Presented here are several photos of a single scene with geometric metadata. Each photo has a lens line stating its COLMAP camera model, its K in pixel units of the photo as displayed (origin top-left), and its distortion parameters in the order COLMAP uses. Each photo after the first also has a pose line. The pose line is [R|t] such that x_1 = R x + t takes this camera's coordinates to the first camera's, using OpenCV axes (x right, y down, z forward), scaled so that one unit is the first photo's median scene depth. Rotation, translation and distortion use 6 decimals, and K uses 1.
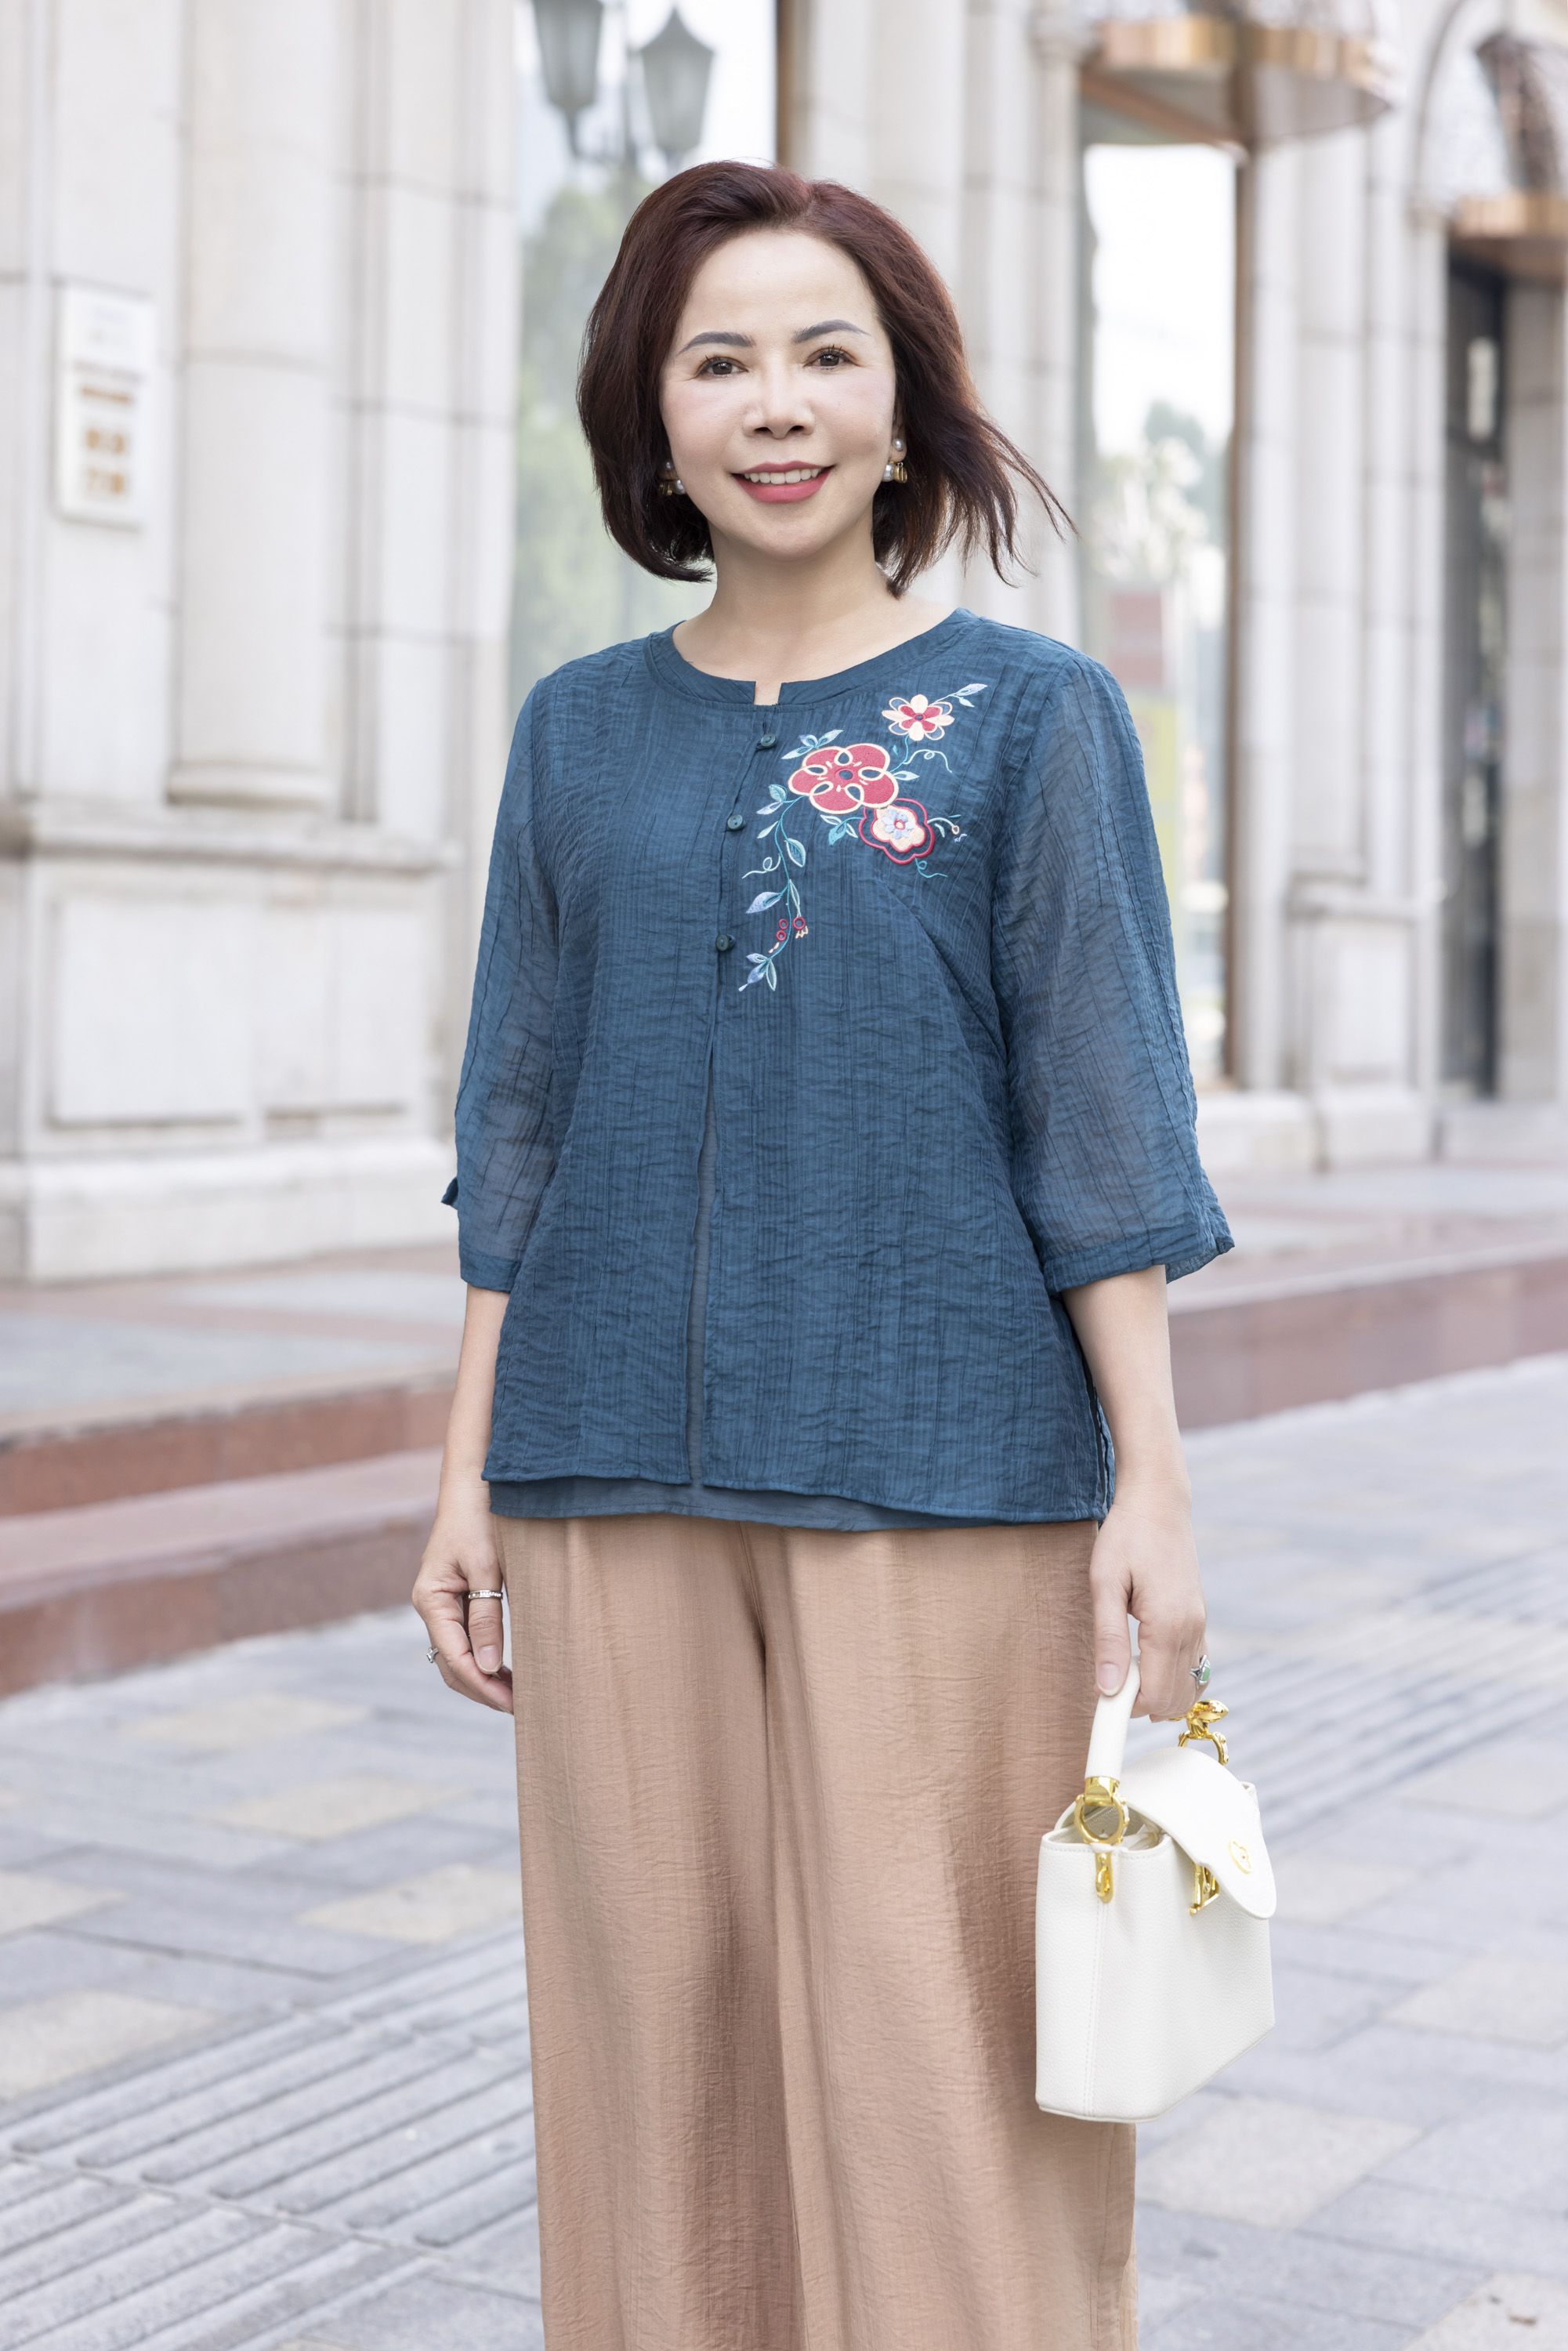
lens RADIAL K [[4756.0, 0, 642.5], [0, 4756.0, 1272.5], [0, 0, 1]] dist [0.024564, 0.000000]
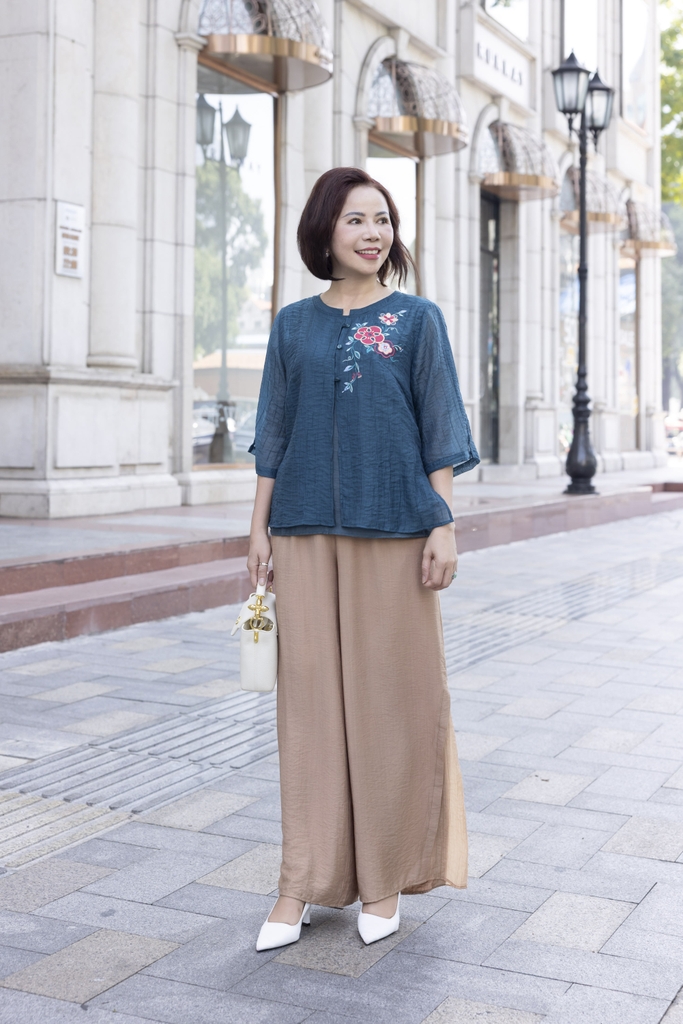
lens RADIAL K [[1582.2, 0, 320.5], [0, 1582.2, 529.8], [0, 0, 1]] dist [-0.069460, 0.000000]
pose [[0.997650, -0.016106, 0.066597, -0.042726], [0.016052, 0.999870, 0.001339, 0.023825], [-0.066610, -0.000266, 0.997779, -0.115265]]
